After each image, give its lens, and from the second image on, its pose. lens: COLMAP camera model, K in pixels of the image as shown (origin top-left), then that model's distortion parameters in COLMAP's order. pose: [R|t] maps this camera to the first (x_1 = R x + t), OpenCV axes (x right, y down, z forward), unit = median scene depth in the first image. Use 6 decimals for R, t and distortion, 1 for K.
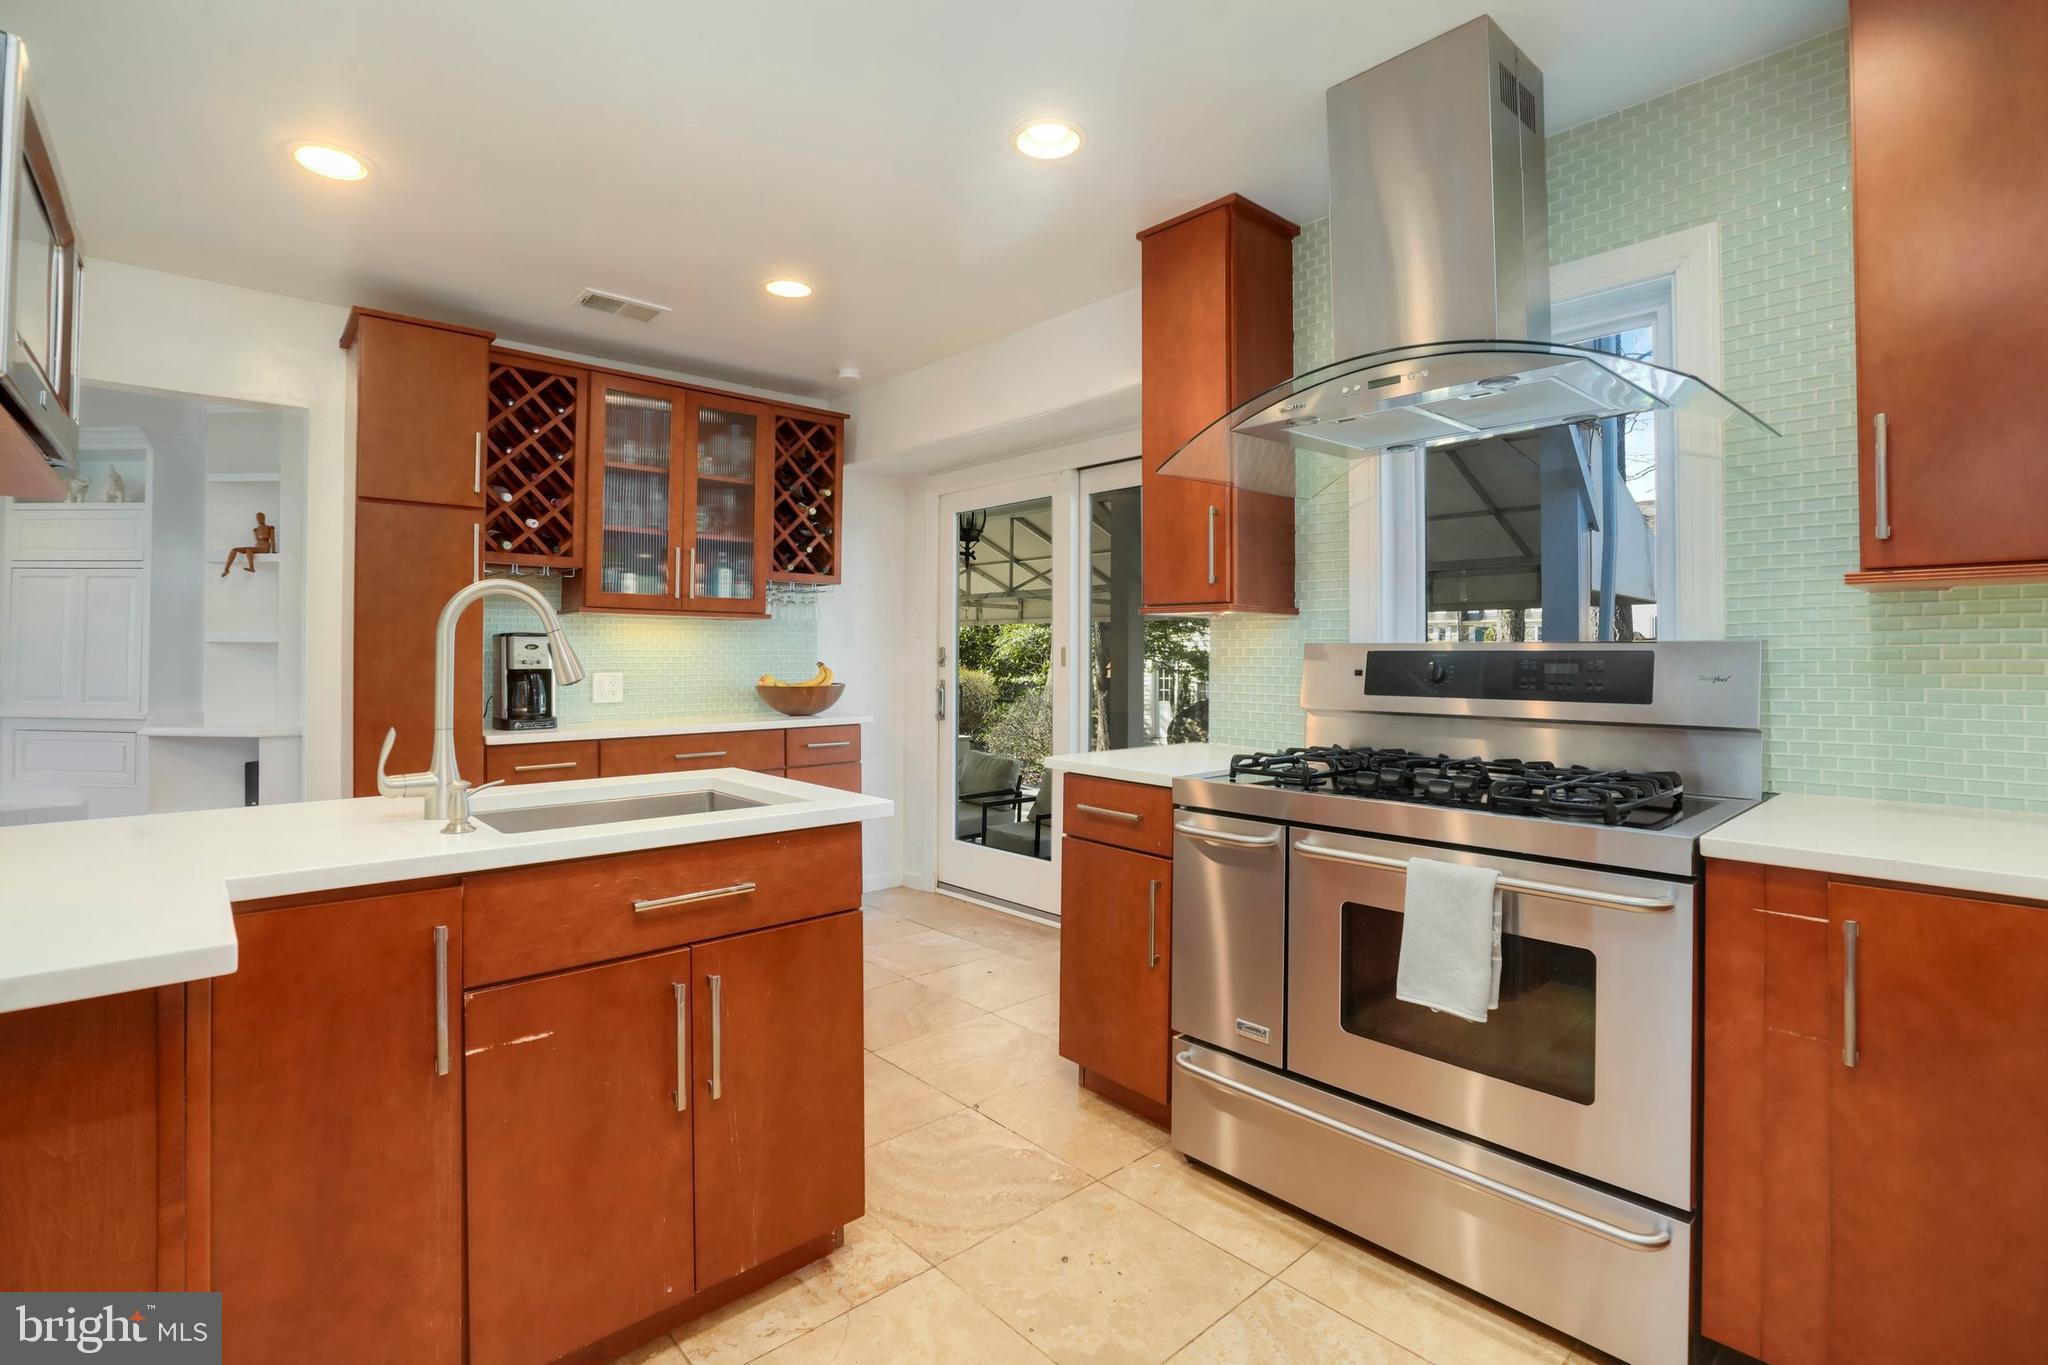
lens RADIAL K [[943.5, 0, 1005.7], [0, 943.5, 656.9], [0, 0, 1]] dist [-0.030982, 0.002846]
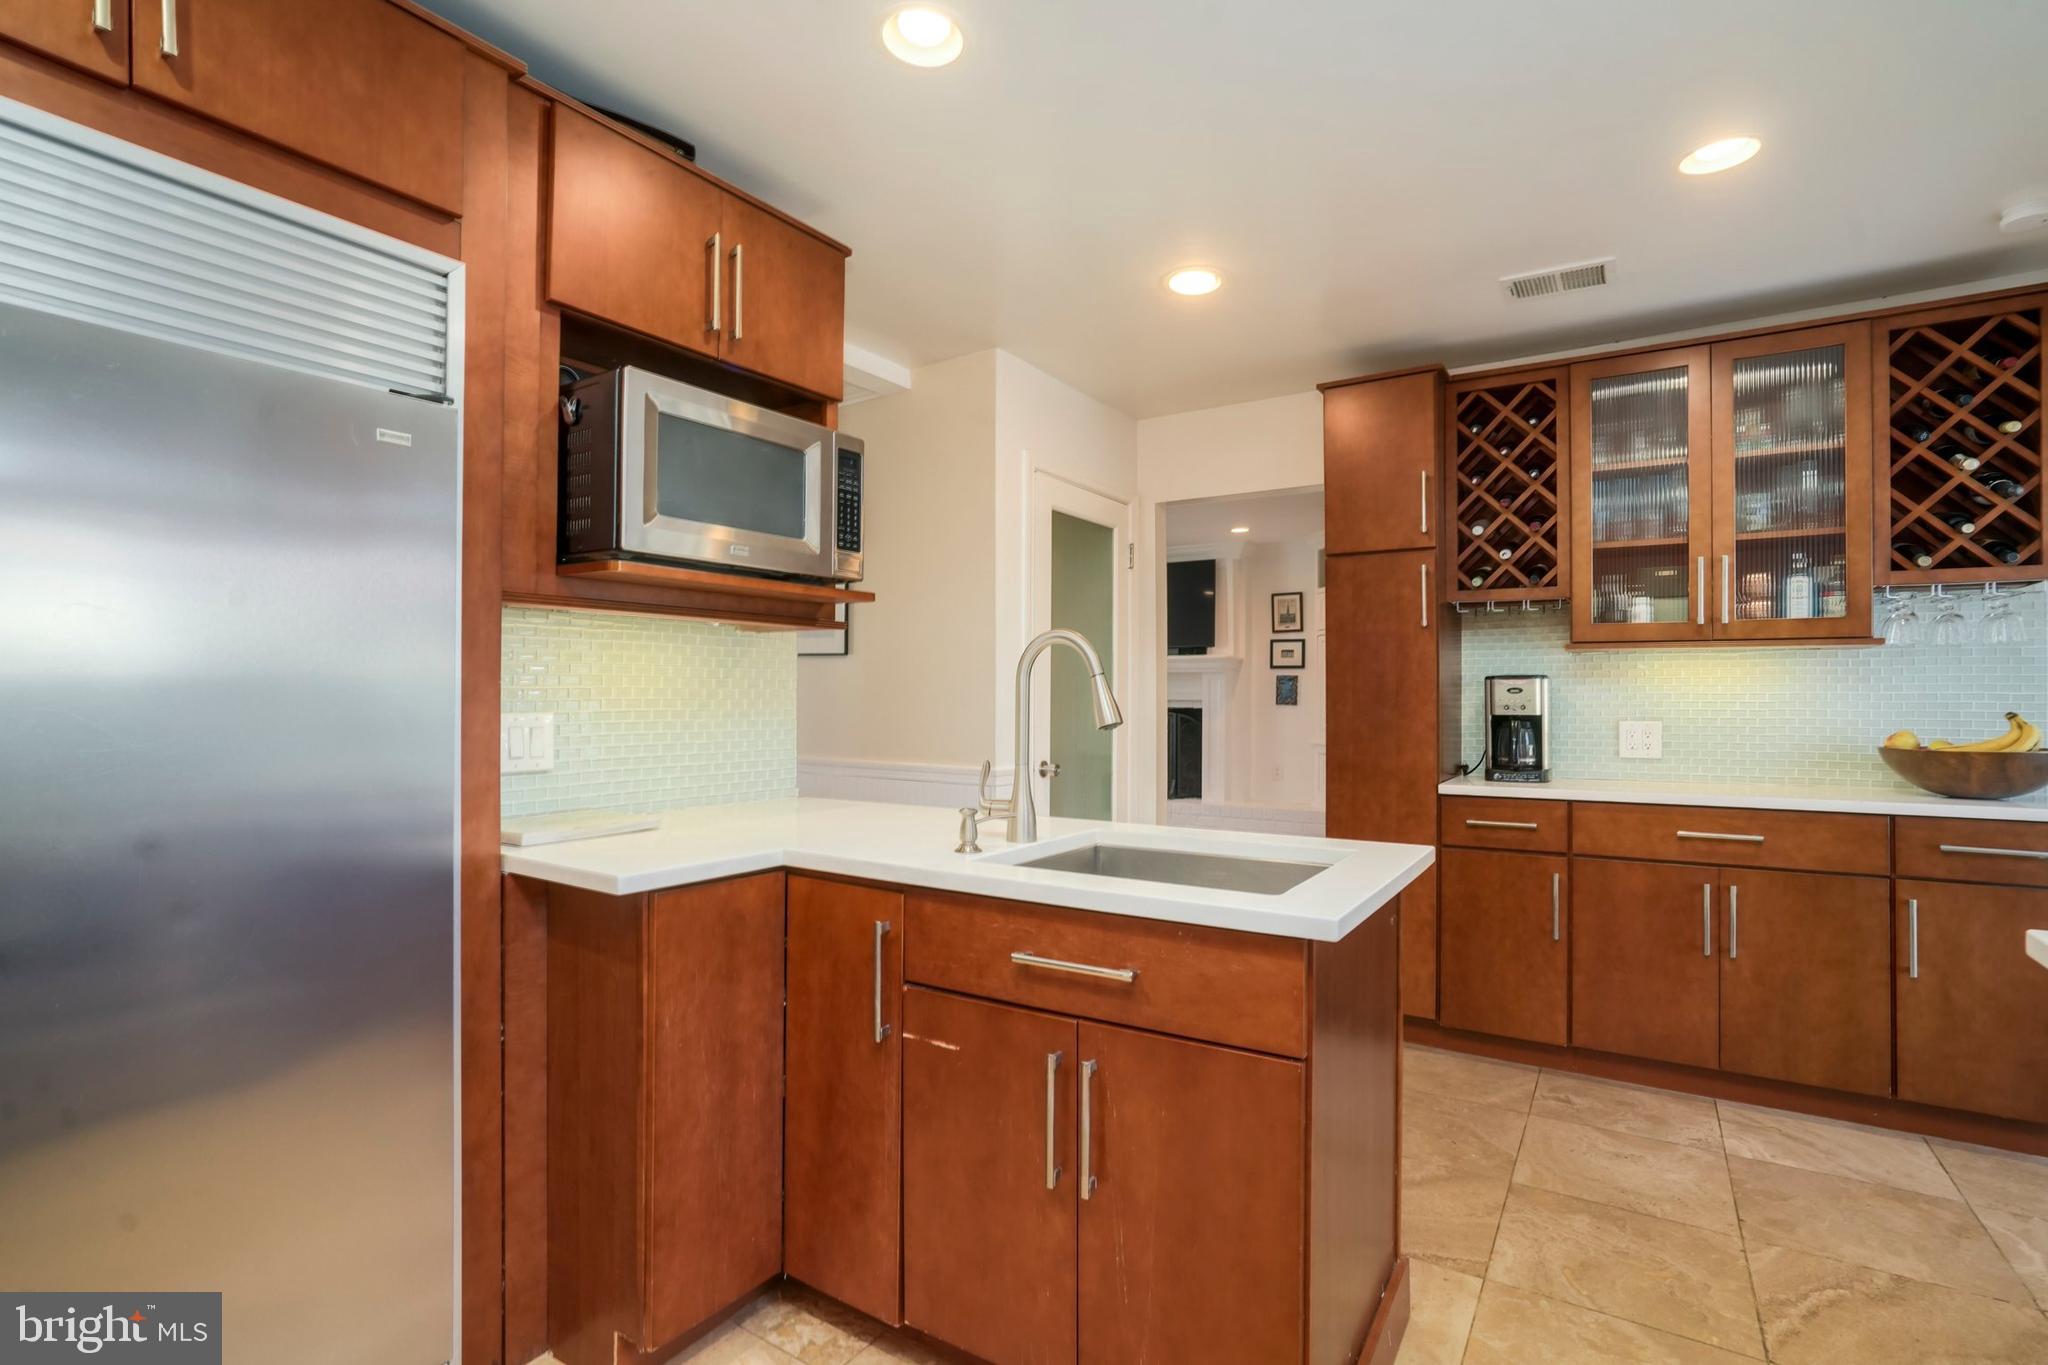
lens RADIAL K [[943.5, 0, 1019.6], [0, 943.5, 677.3], [0, 0, 1]] dist [-0.030982, 0.002846]
pose [[0.270076, -0.017518, -0.962680, 0.230315], [-0.002672, 0.999817, -0.018943, -0.004878], [0.962835, 0.007688, 0.269980, 0.291615]]
